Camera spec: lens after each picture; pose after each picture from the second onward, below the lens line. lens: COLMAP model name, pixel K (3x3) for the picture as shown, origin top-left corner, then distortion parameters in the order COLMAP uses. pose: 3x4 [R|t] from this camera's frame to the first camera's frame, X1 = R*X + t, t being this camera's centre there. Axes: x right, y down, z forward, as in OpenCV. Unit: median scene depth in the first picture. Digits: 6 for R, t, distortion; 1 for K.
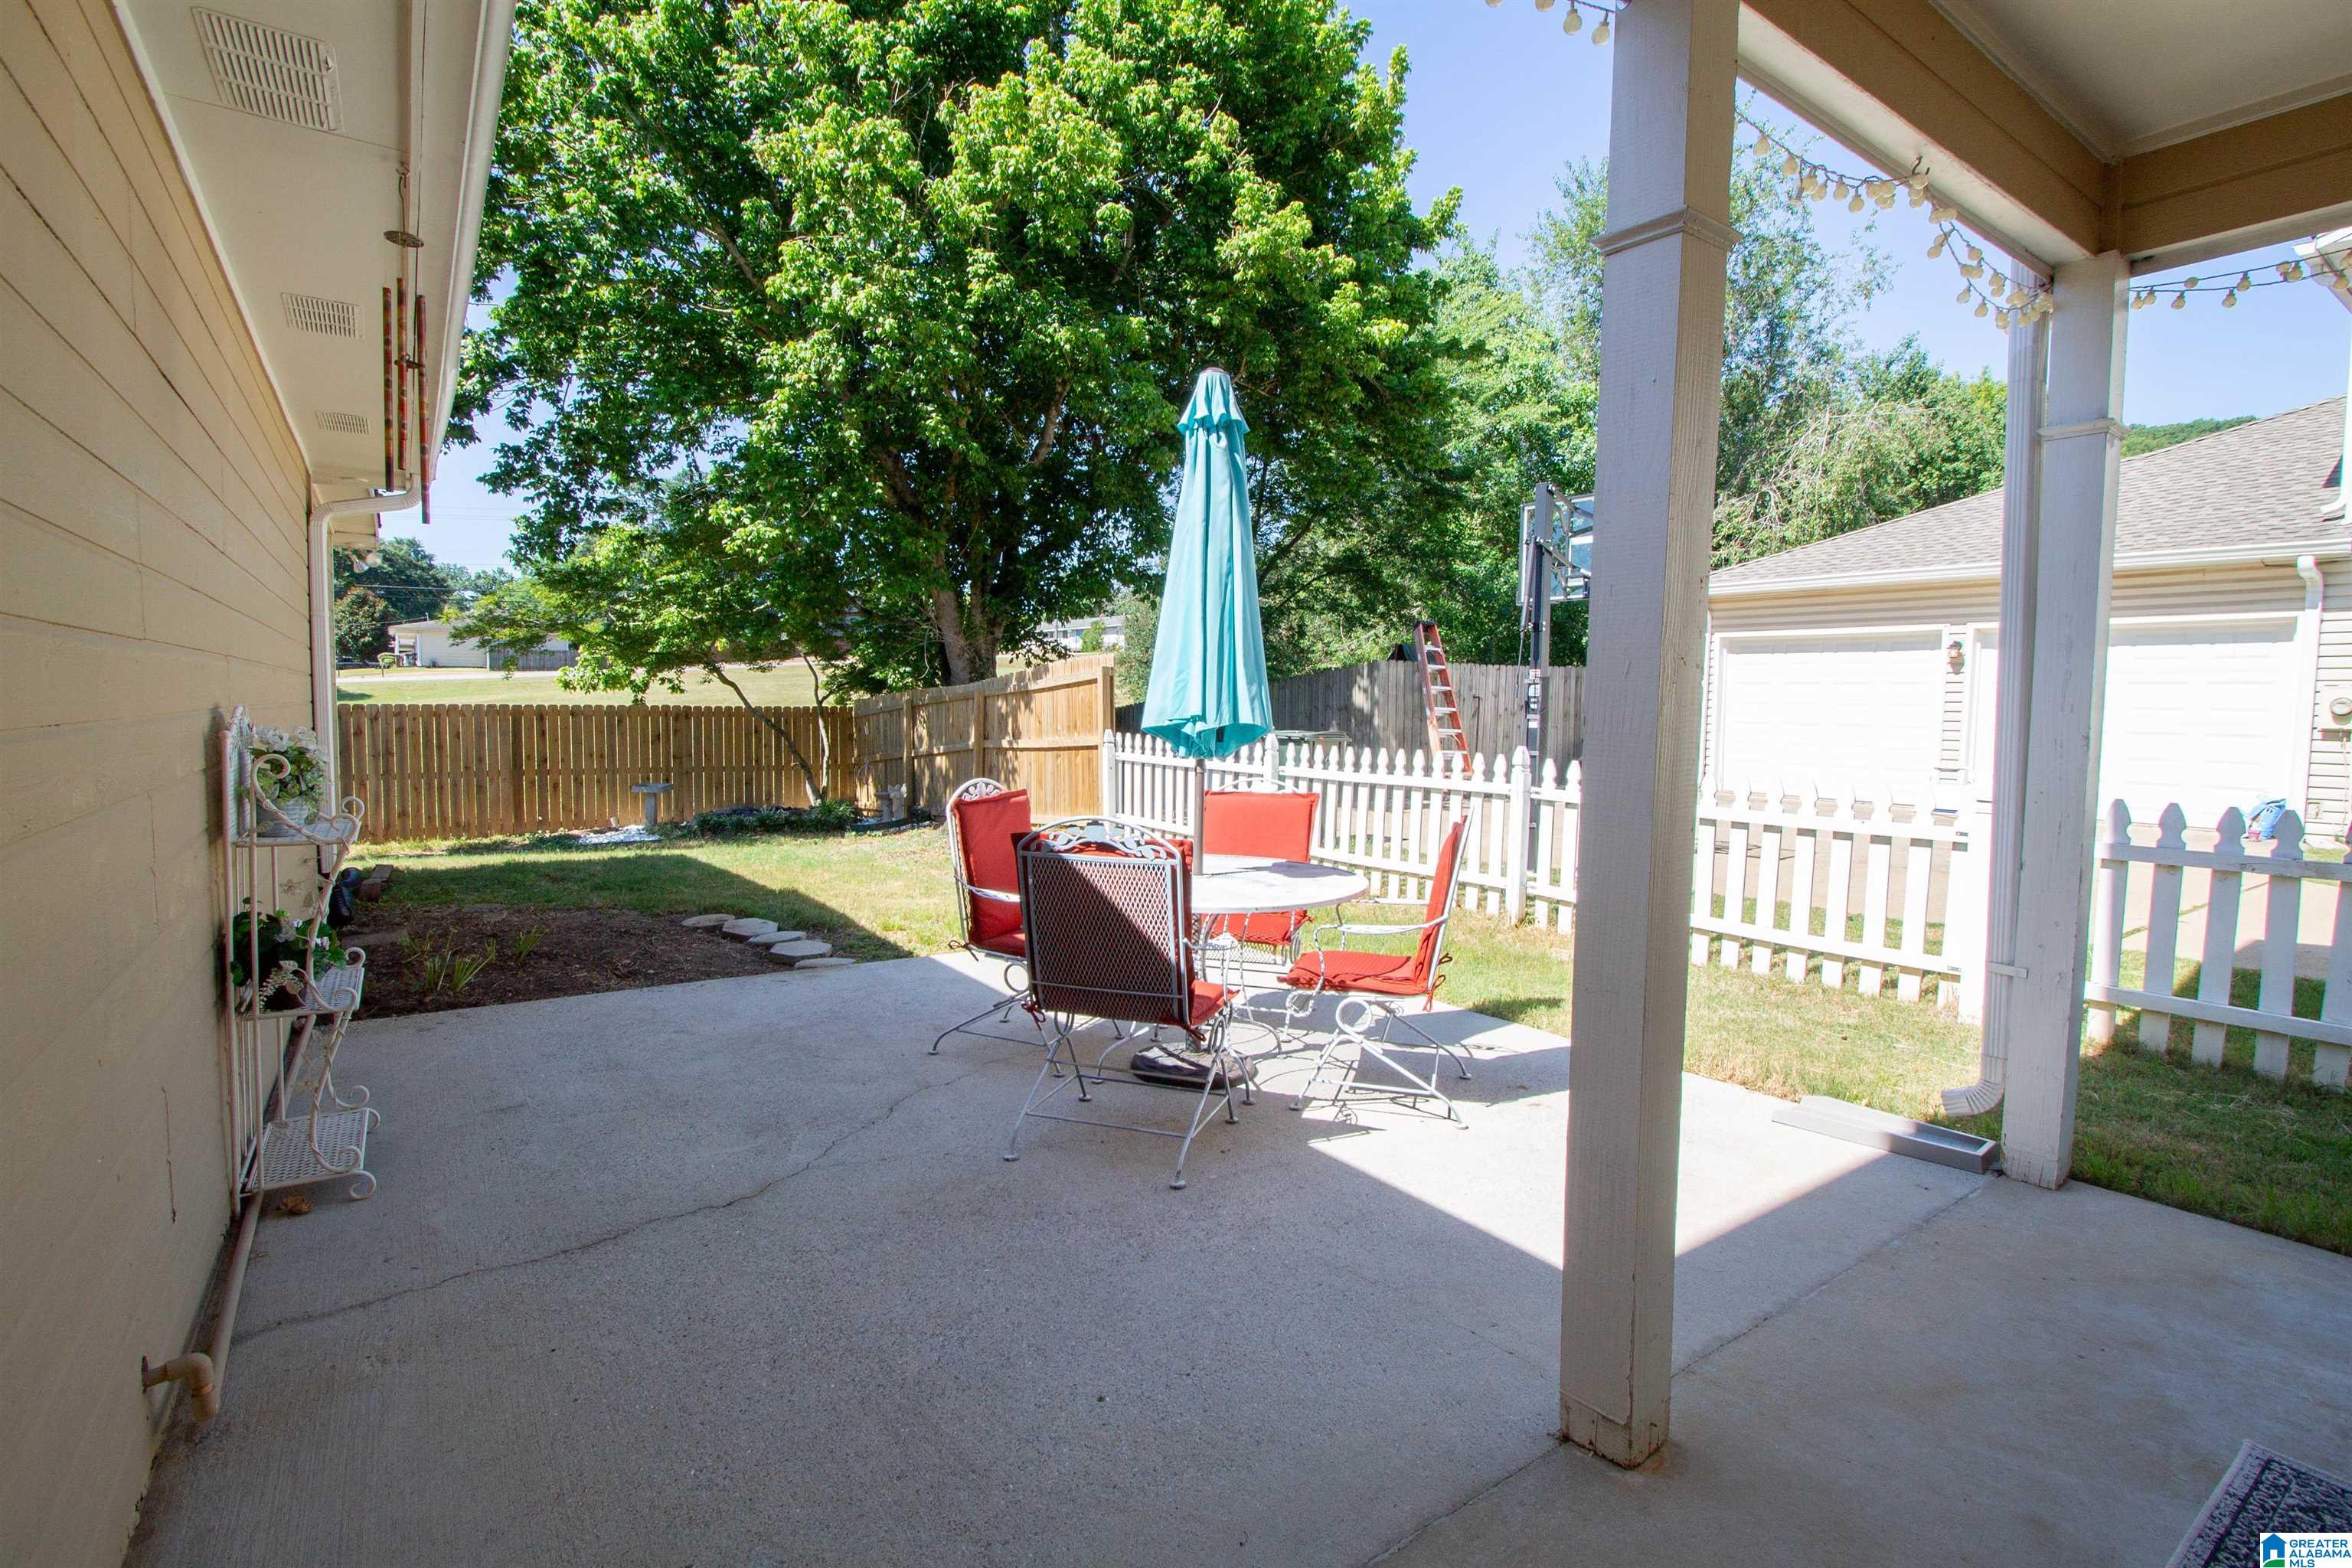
lens RADIAL K [[1097.3, 0, 1183.8], [0, 1097.3, 779.4], [0, 0, 1]] dist [0.000744, 0.000150]
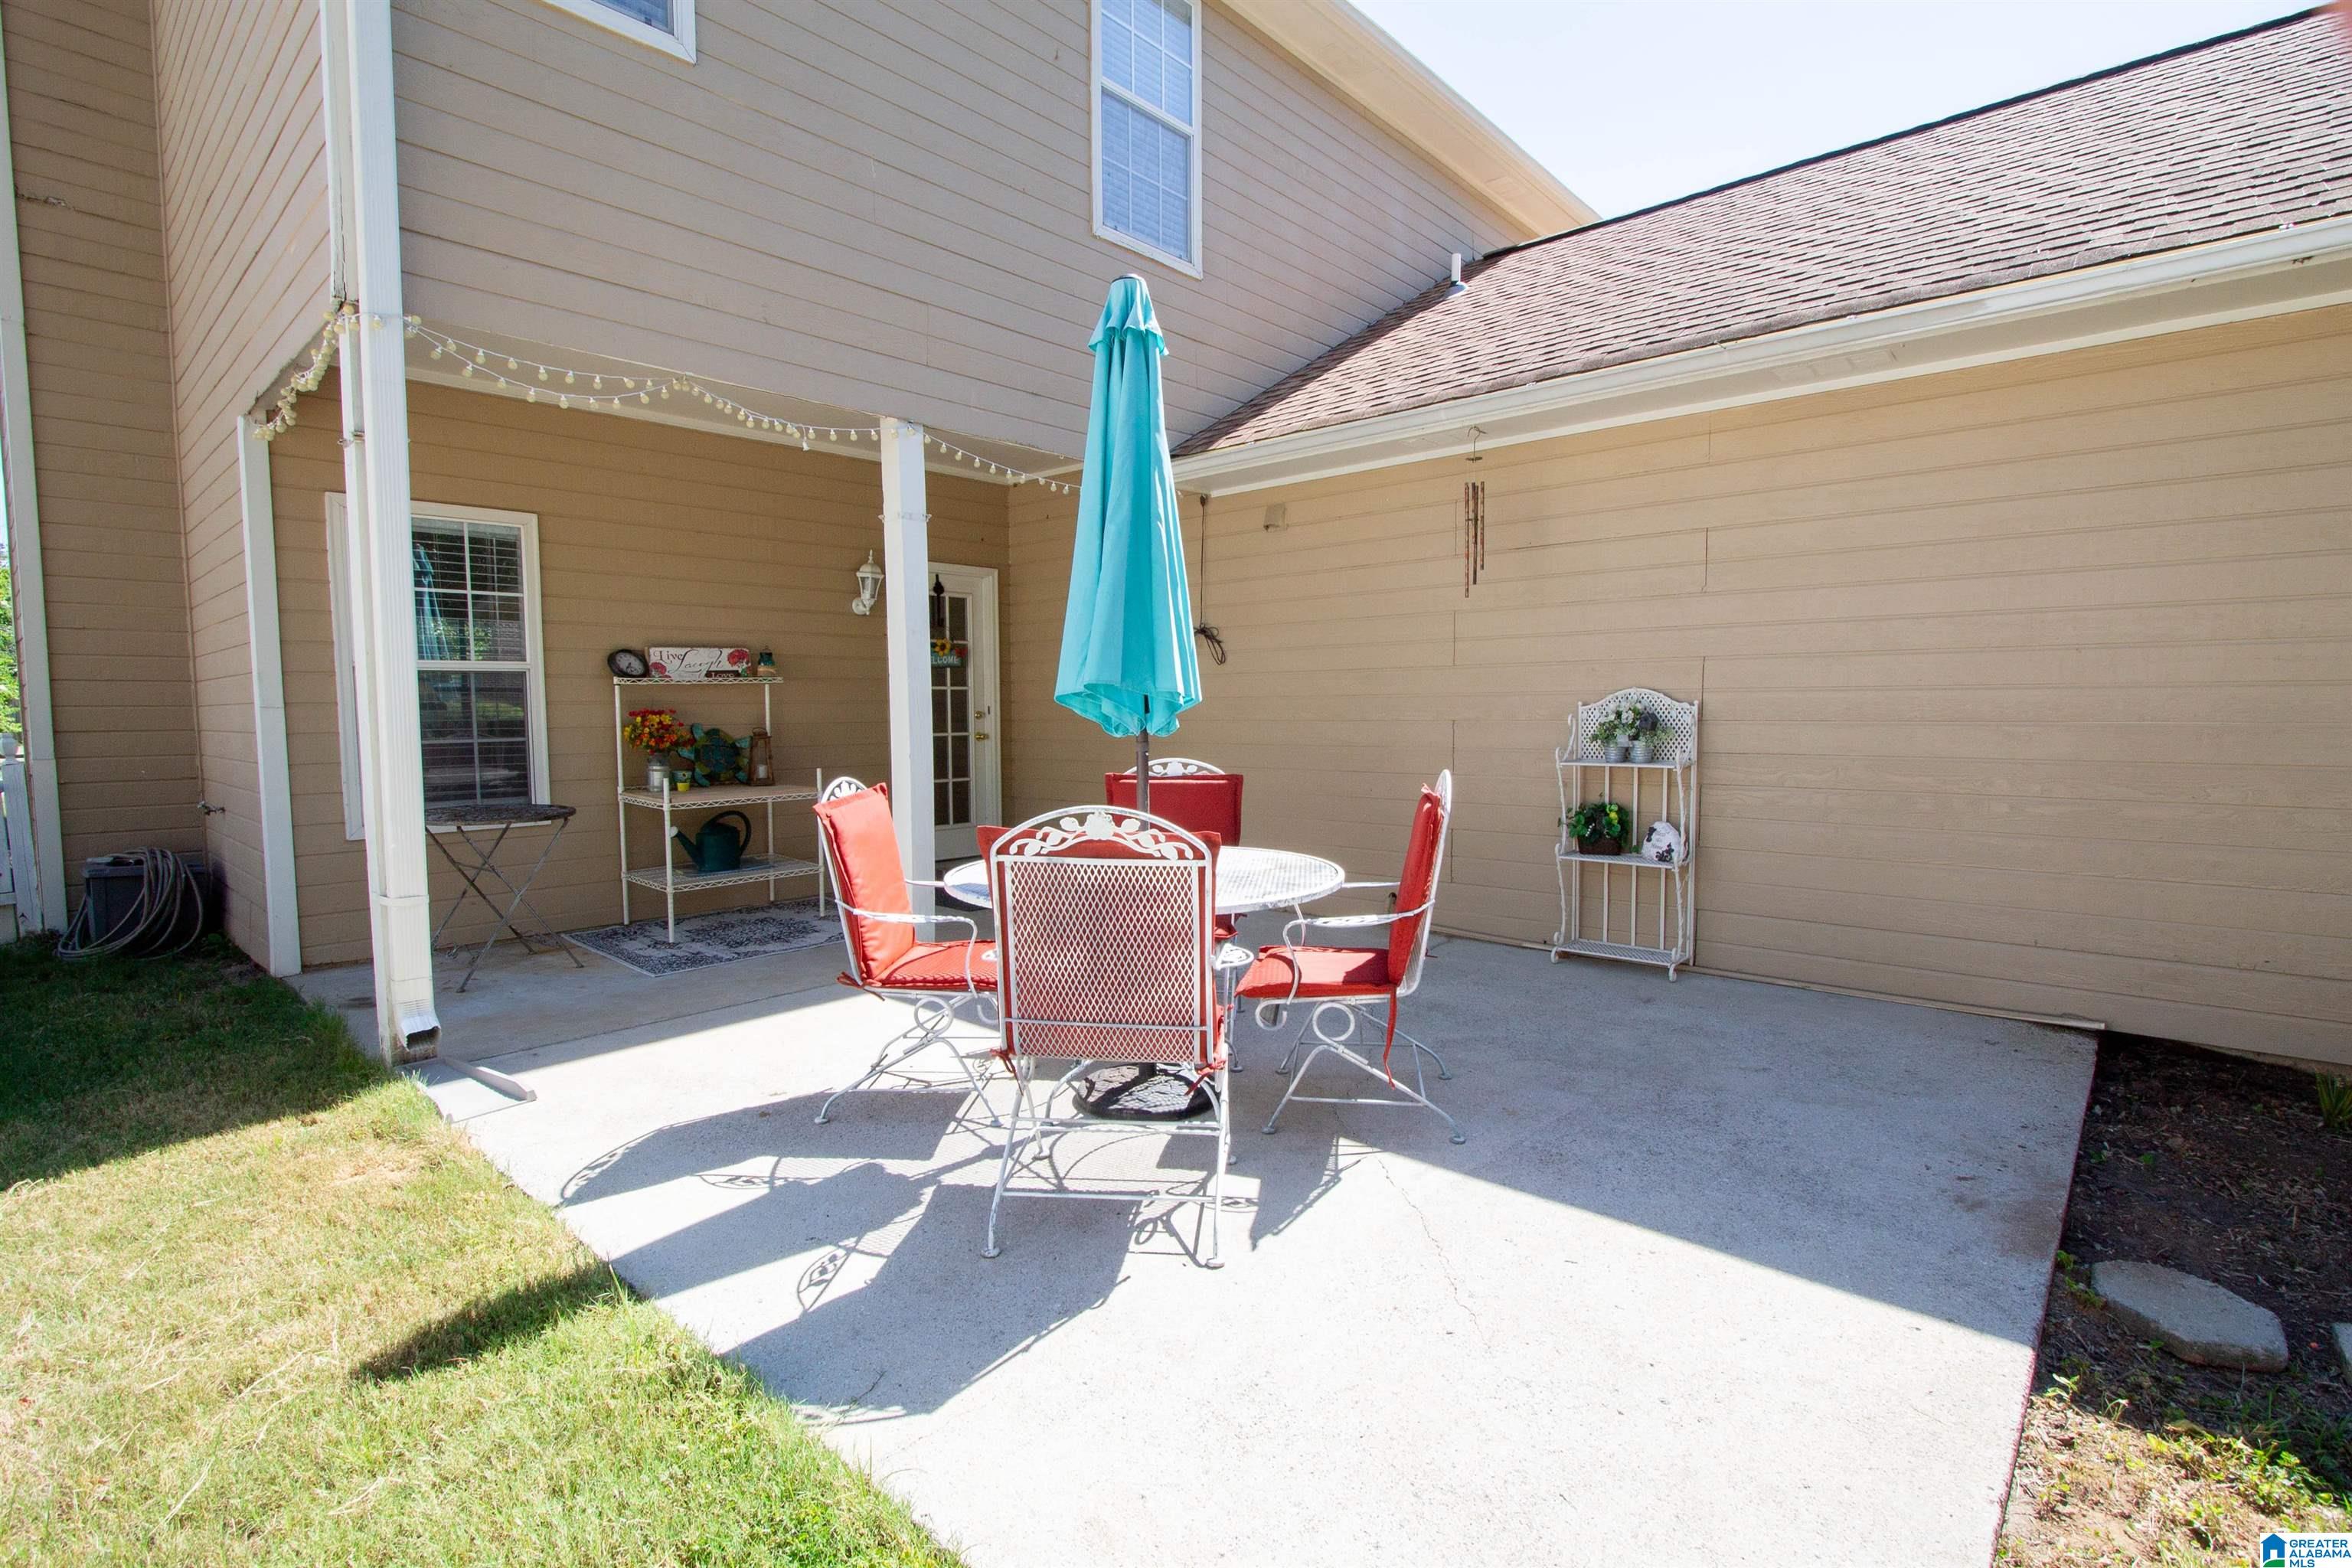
lens RADIAL K [[1097.3, 0, 1183.8], [0, 1097.3, 779.4], [0, 0, 1]] dist [0.000744, 0.000150]
pose [[-0.974665, 0.005548, -0.223599, 0.163048], [-0.023158, 0.991817, 0.125552, -0.087381], [0.222465, 0.127549, -0.966561, 1.707203]]
